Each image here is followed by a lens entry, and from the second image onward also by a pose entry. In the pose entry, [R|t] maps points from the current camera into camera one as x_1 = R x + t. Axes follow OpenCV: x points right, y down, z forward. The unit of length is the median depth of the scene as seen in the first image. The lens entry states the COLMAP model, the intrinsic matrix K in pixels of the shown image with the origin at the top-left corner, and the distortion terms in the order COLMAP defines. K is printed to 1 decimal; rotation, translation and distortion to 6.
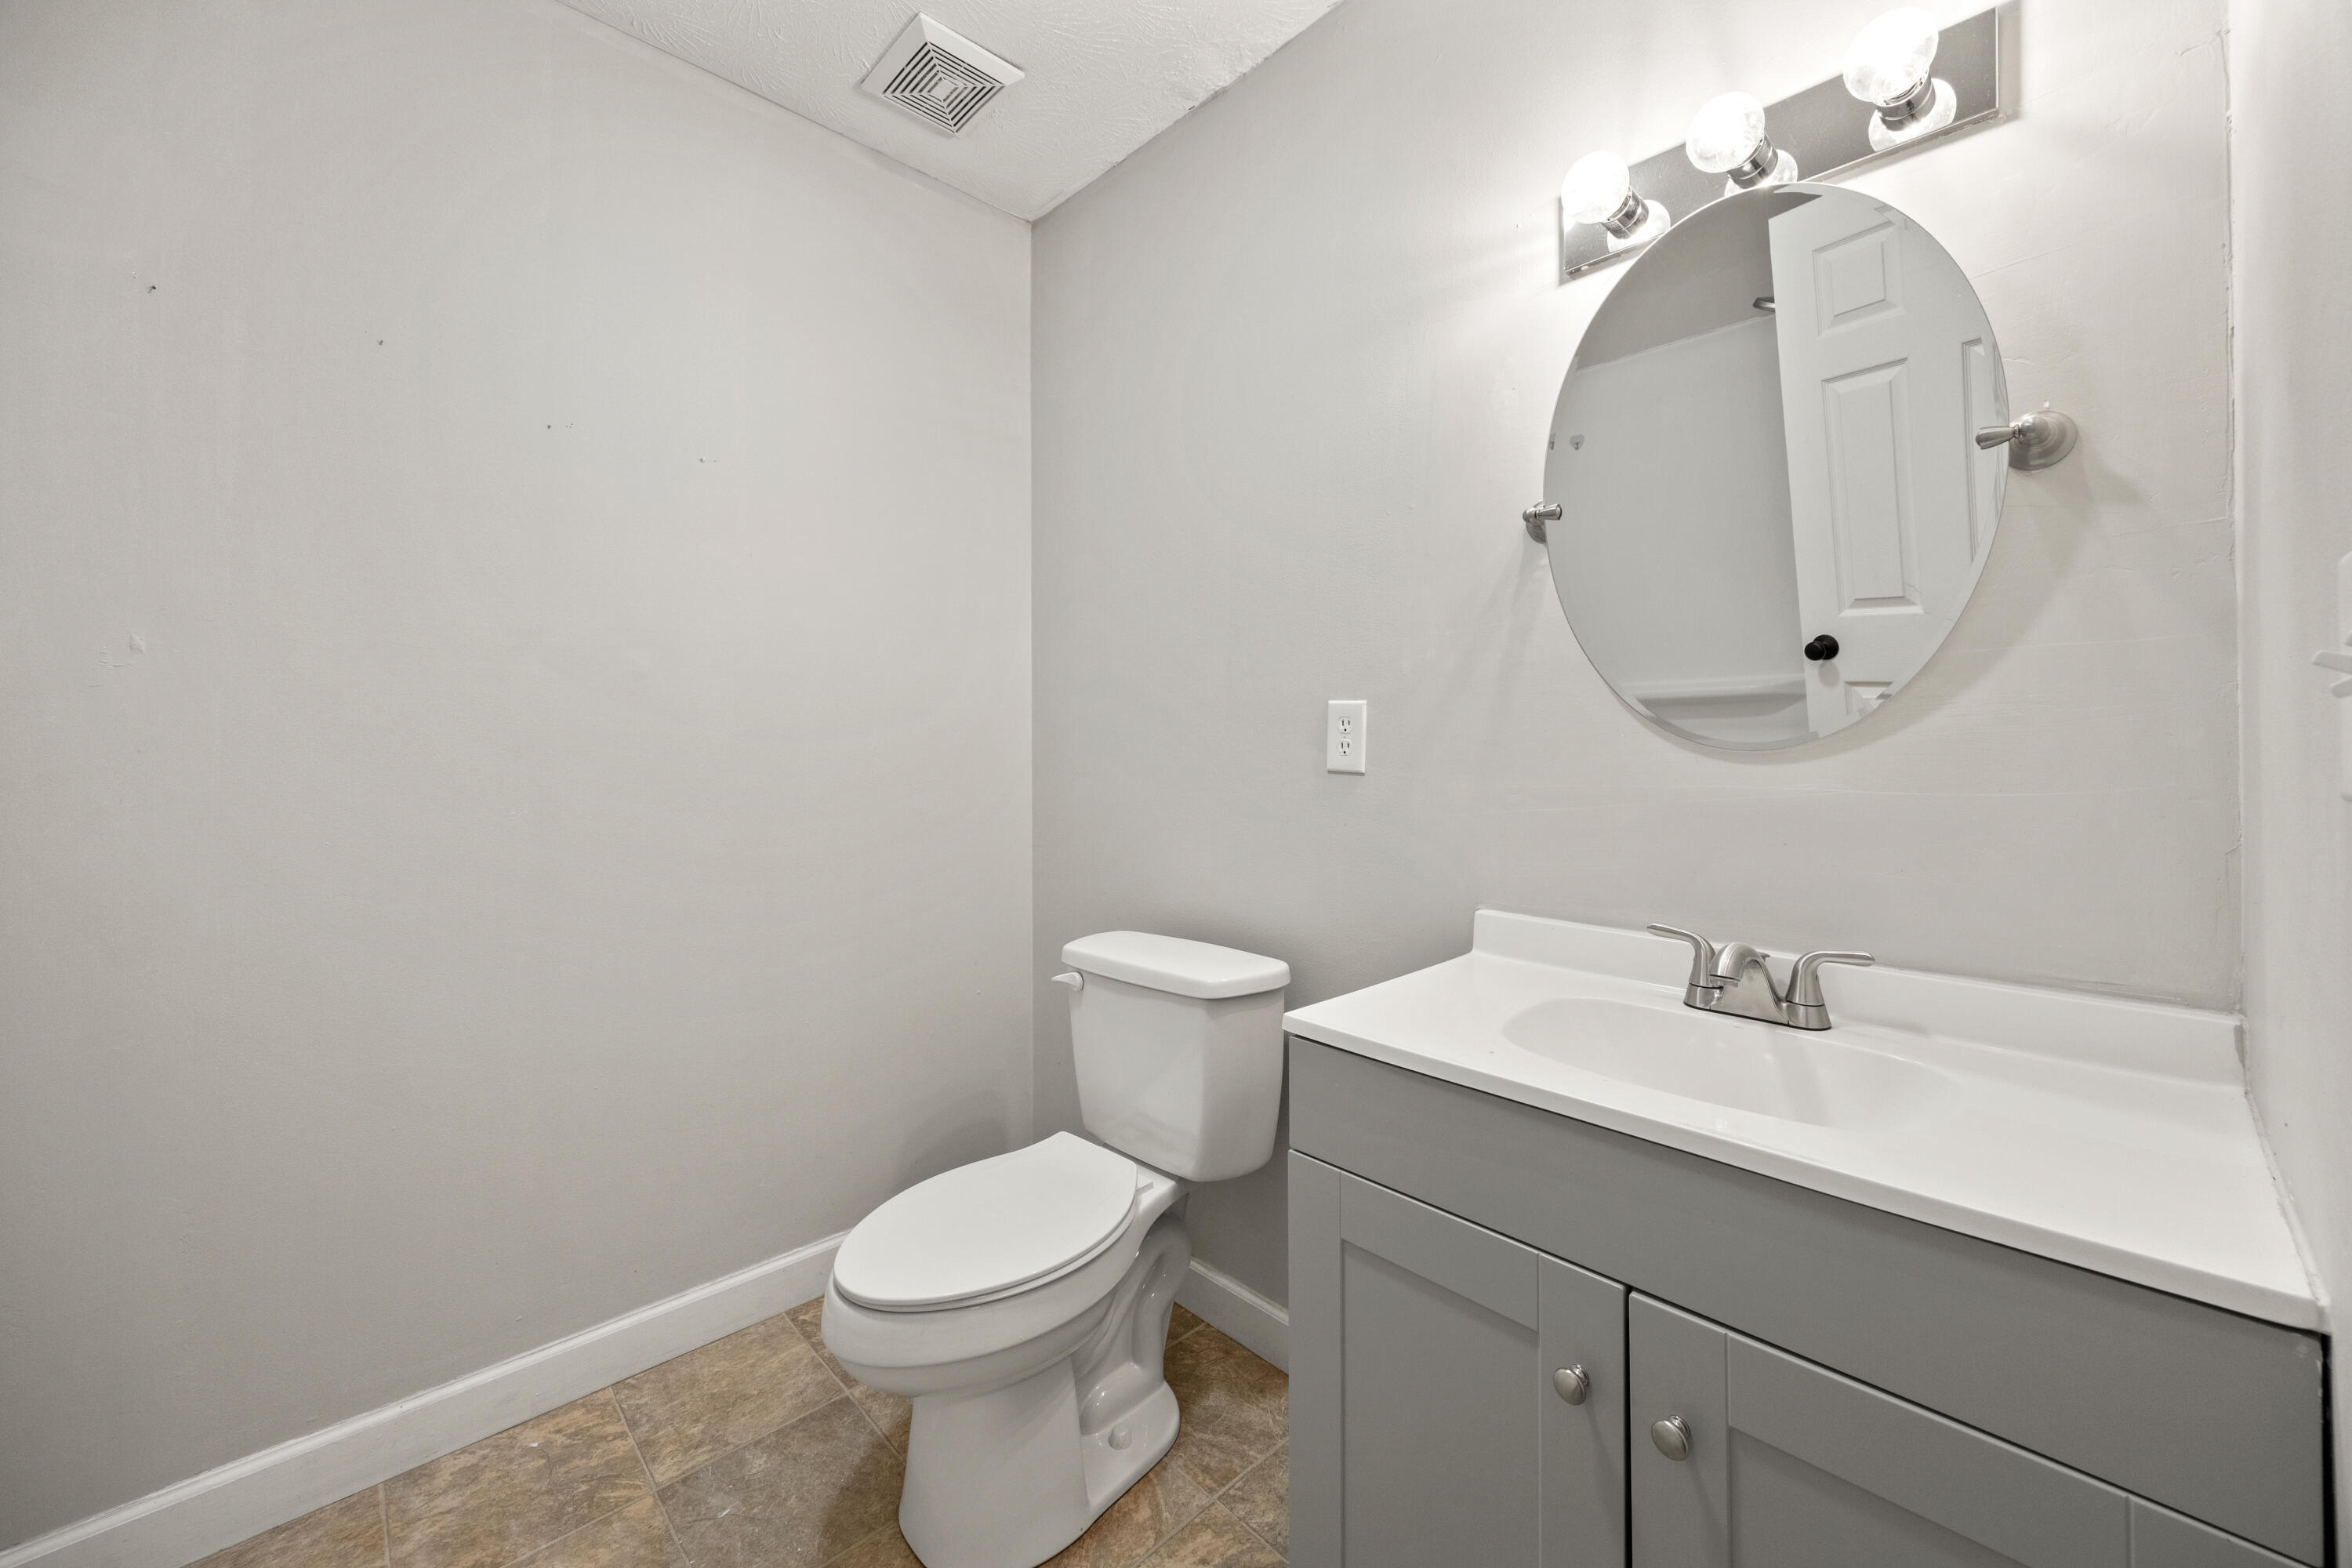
lens RADIAL K [[898.7, 0, 1182.8], [0, 898.7, 761.0], [0, 0, 1]] dist [-0.003706, -0.000146]
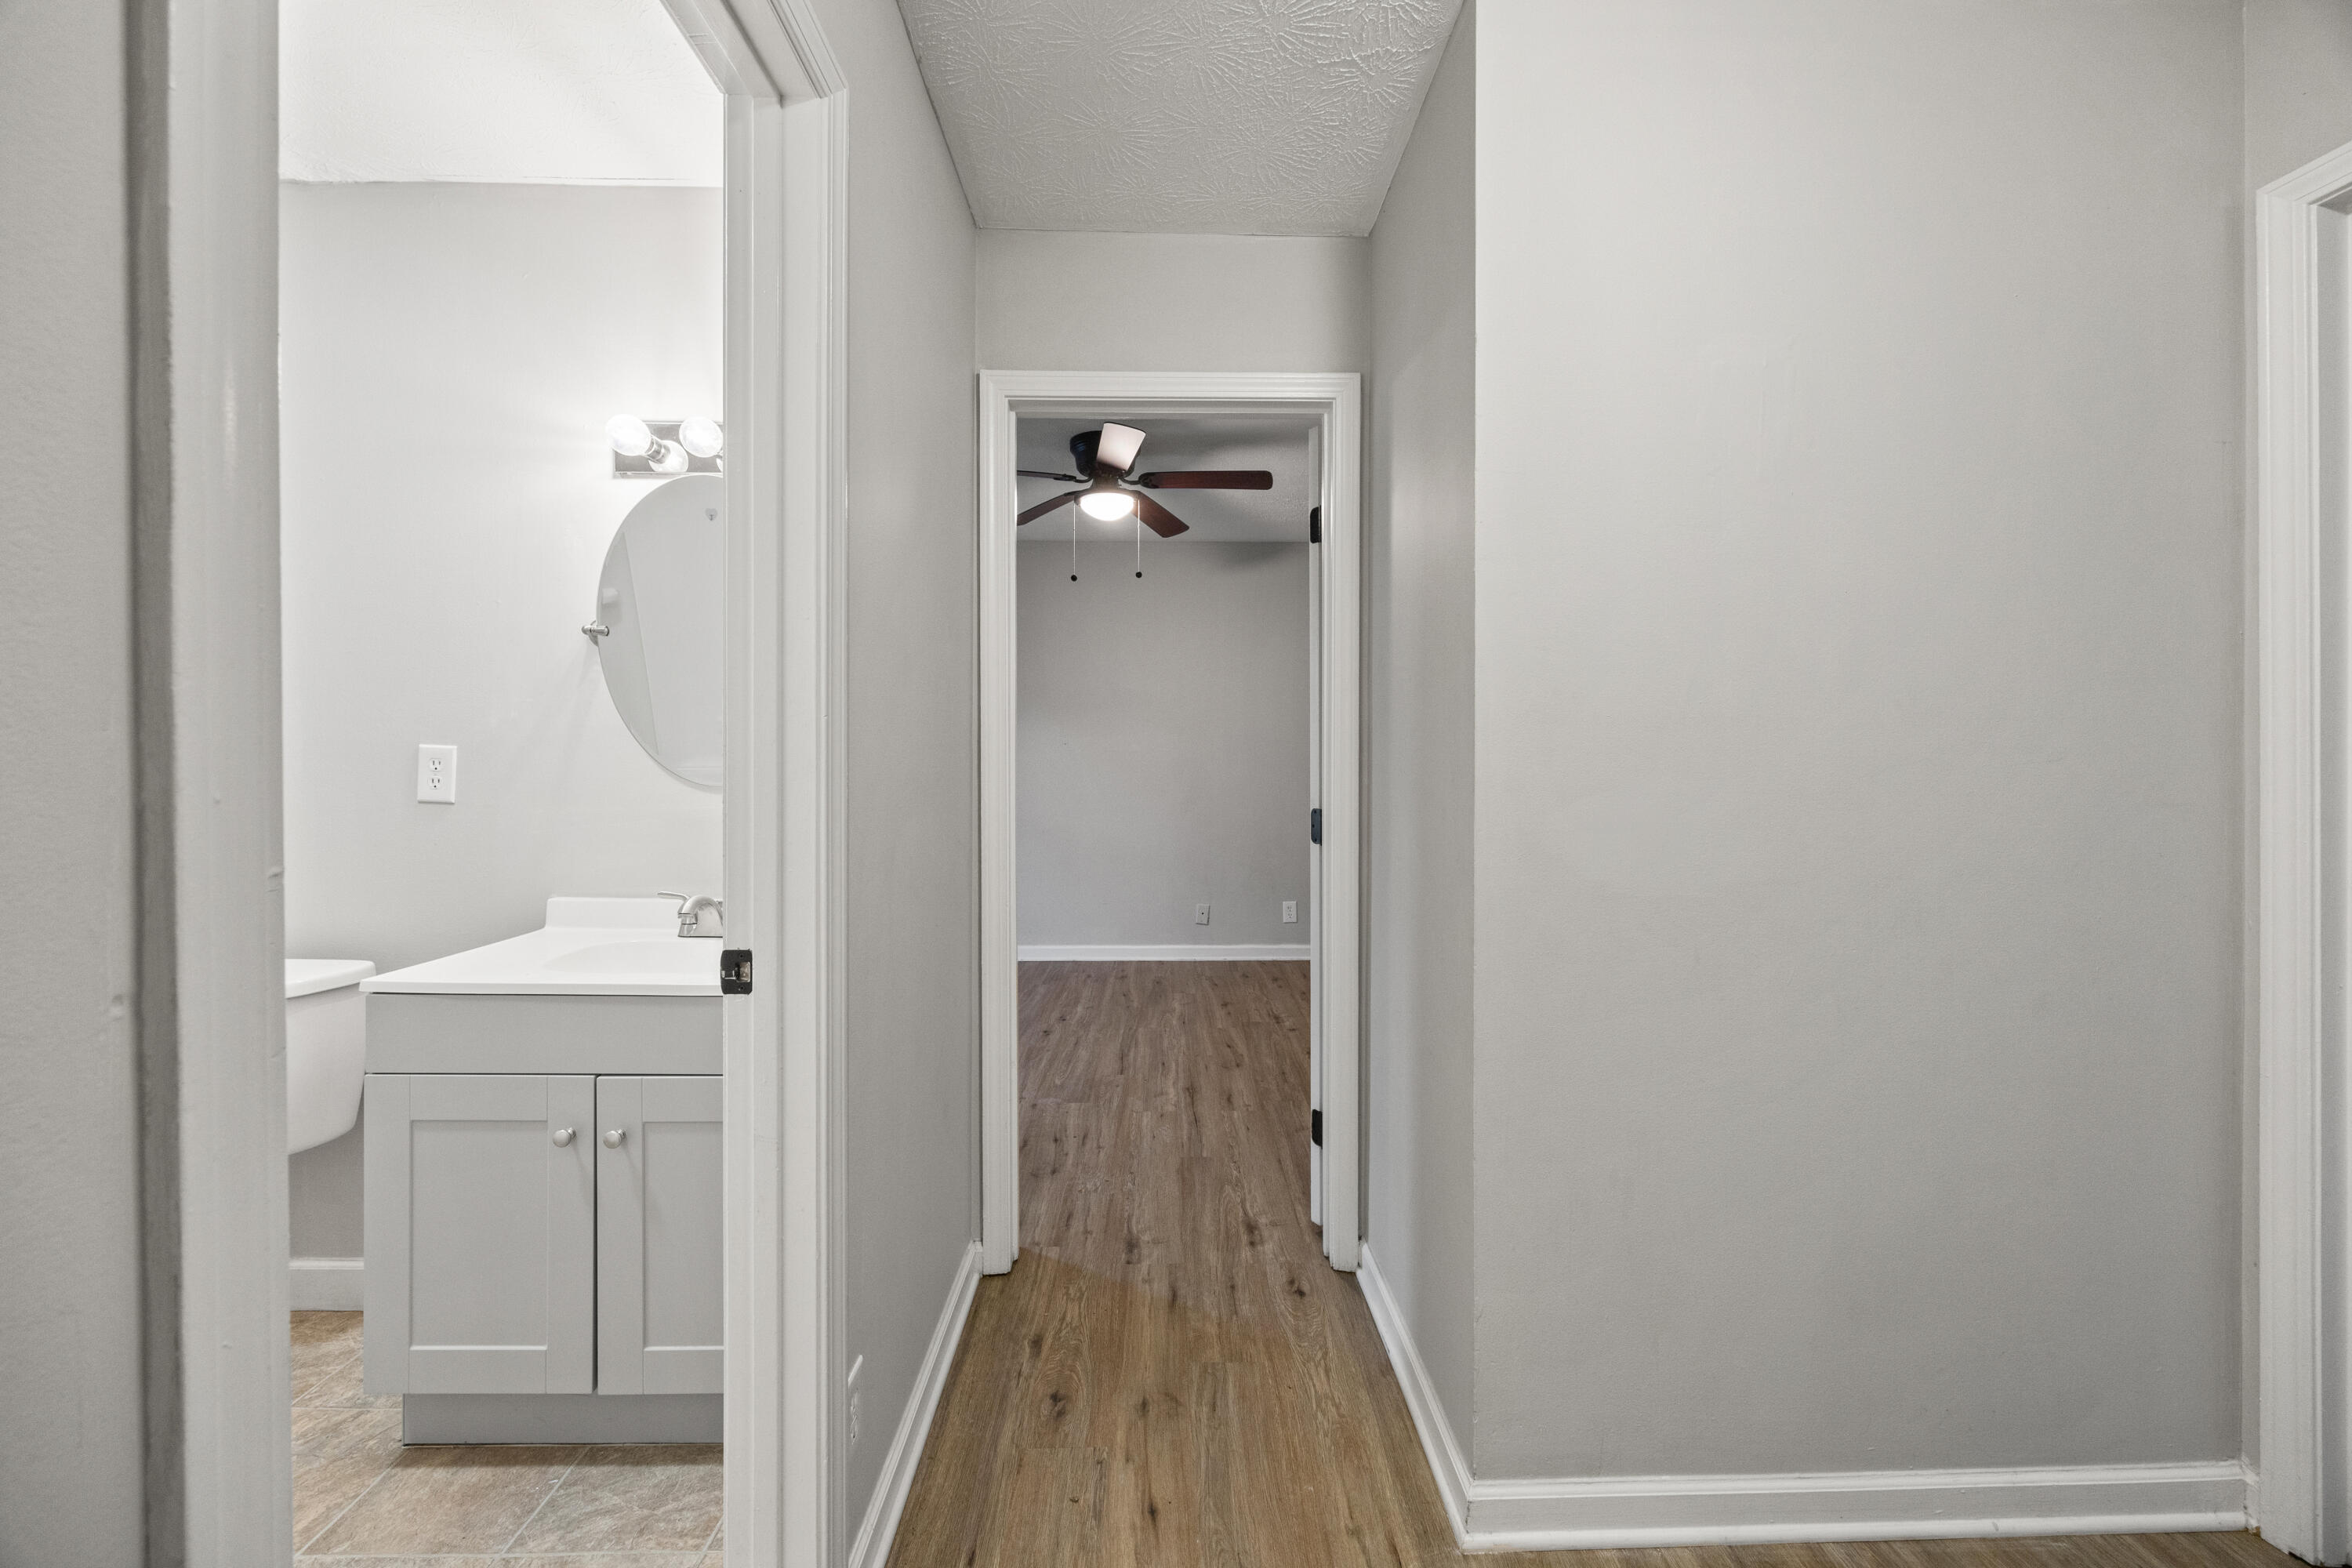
lens RADIAL K [[896.2, 0, 1174.8], [0, 896.2, 762.1], [0, 0, 1]] dist [-0.001996, -0.000342]
pose [[0.680066, 0.007130, 0.733116, -0.039926], [0.001255, 0.999940, -0.010890, -0.033096], [-0.733150, 0.008326, 0.680016, -0.706057]]
